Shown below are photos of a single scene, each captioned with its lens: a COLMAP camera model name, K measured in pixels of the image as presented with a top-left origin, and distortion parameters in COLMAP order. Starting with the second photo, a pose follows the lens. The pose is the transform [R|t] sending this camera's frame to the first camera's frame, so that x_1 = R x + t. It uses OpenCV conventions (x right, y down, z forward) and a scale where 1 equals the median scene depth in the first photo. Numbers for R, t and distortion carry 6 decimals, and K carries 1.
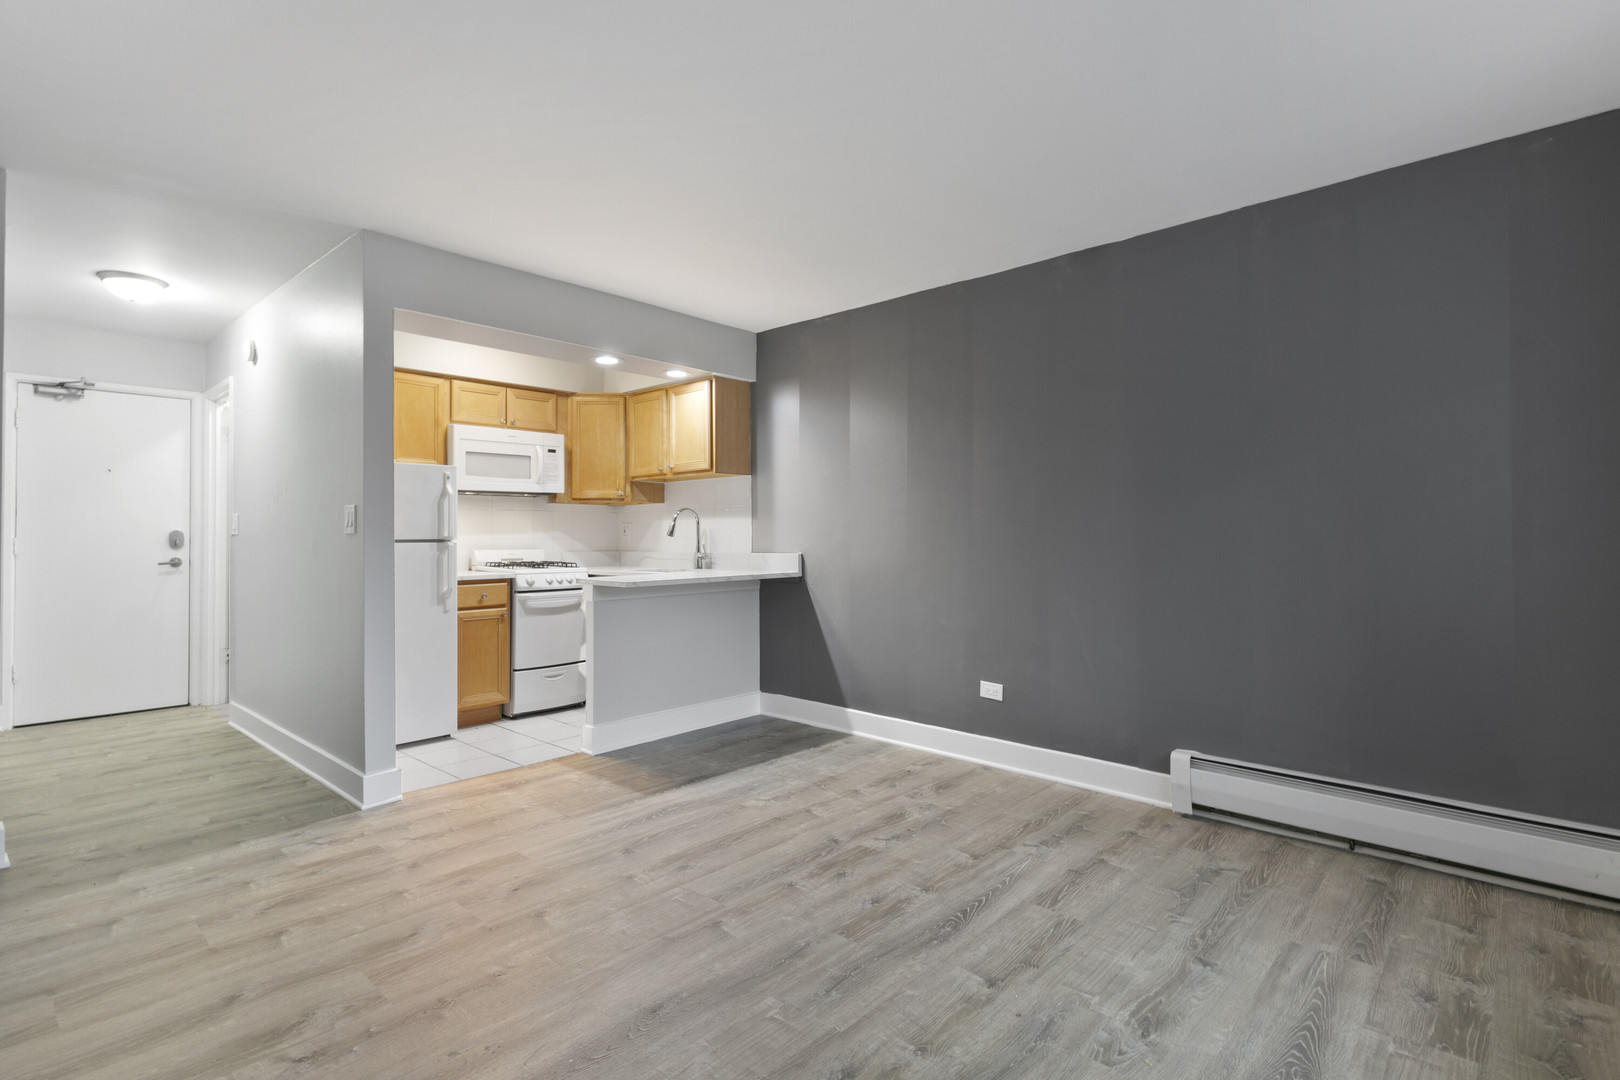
lens RADIAL K [[805.0, 0, 811.8], [0, 805.0, 534.1], [0, 0, 1]] dist [0.001968, -0.000078]
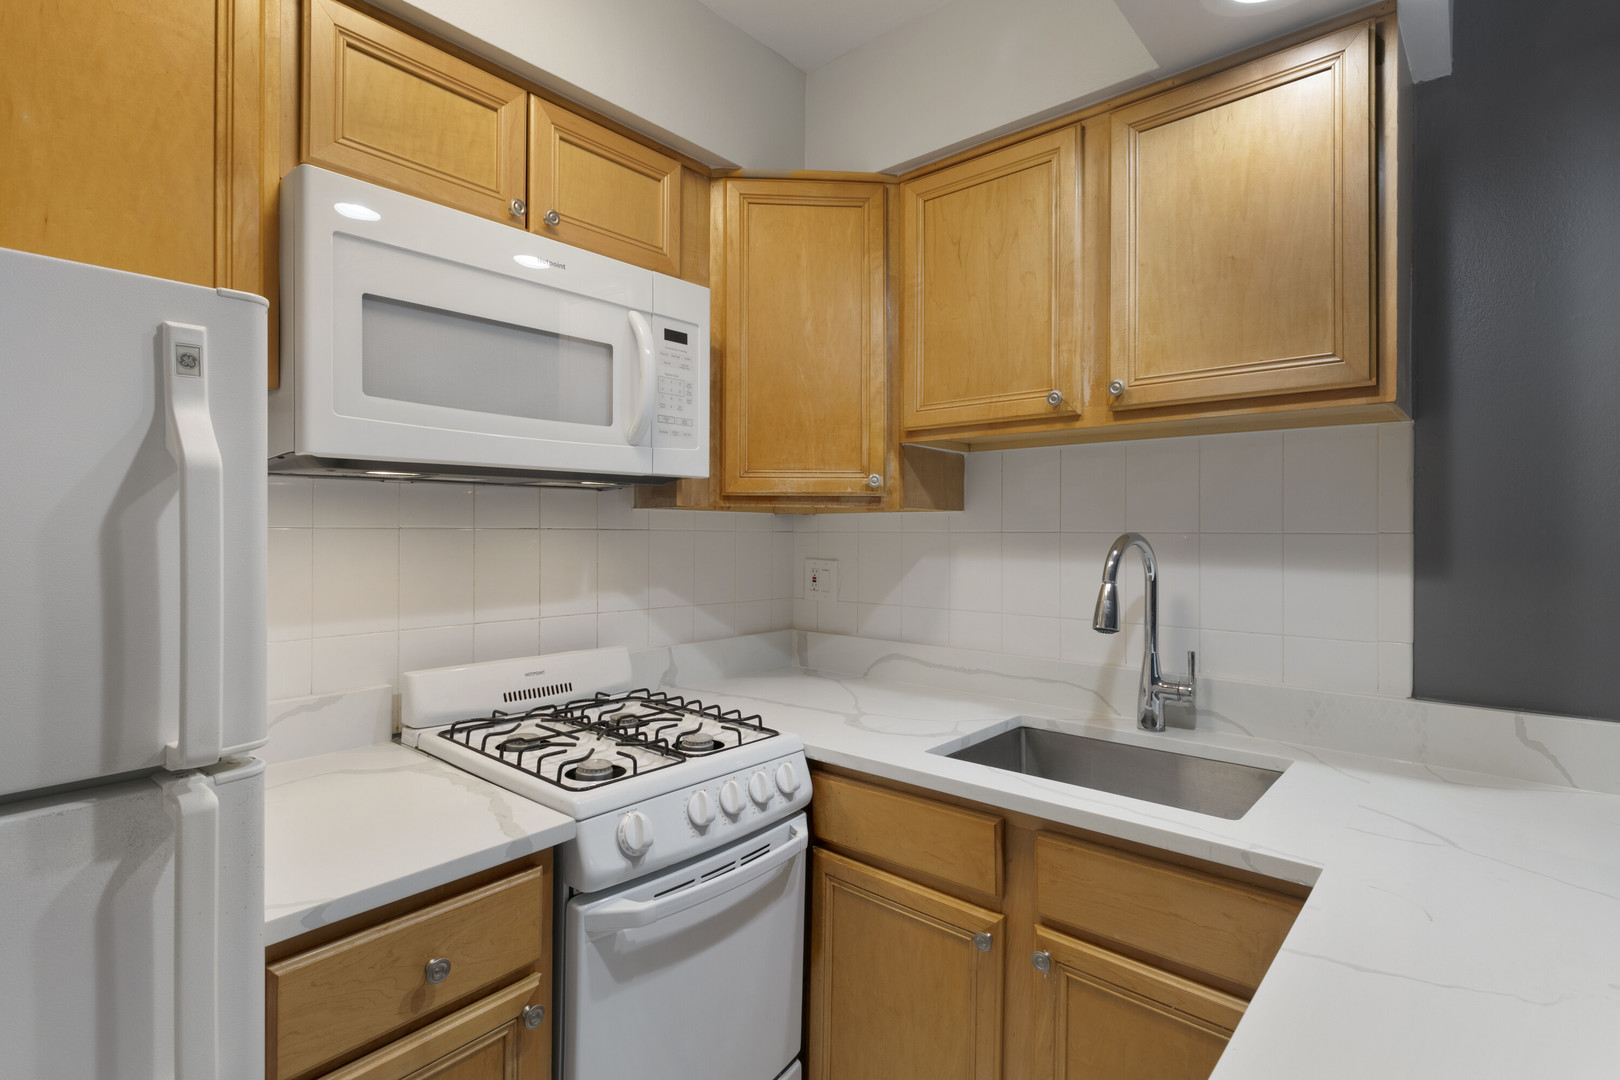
lens RADIAL K [[805.0, 0, 808.2], [0, 805.0, 535.4], [0, 0, 1]] dist [0.001968, -0.000078]
pose [[0.999759, 0.007595, 0.020587, -0.279076], [-0.007799, 0.999921, 0.009823, -0.032881], [-0.020511, -0.009981, 0.999740, 0.698727]]
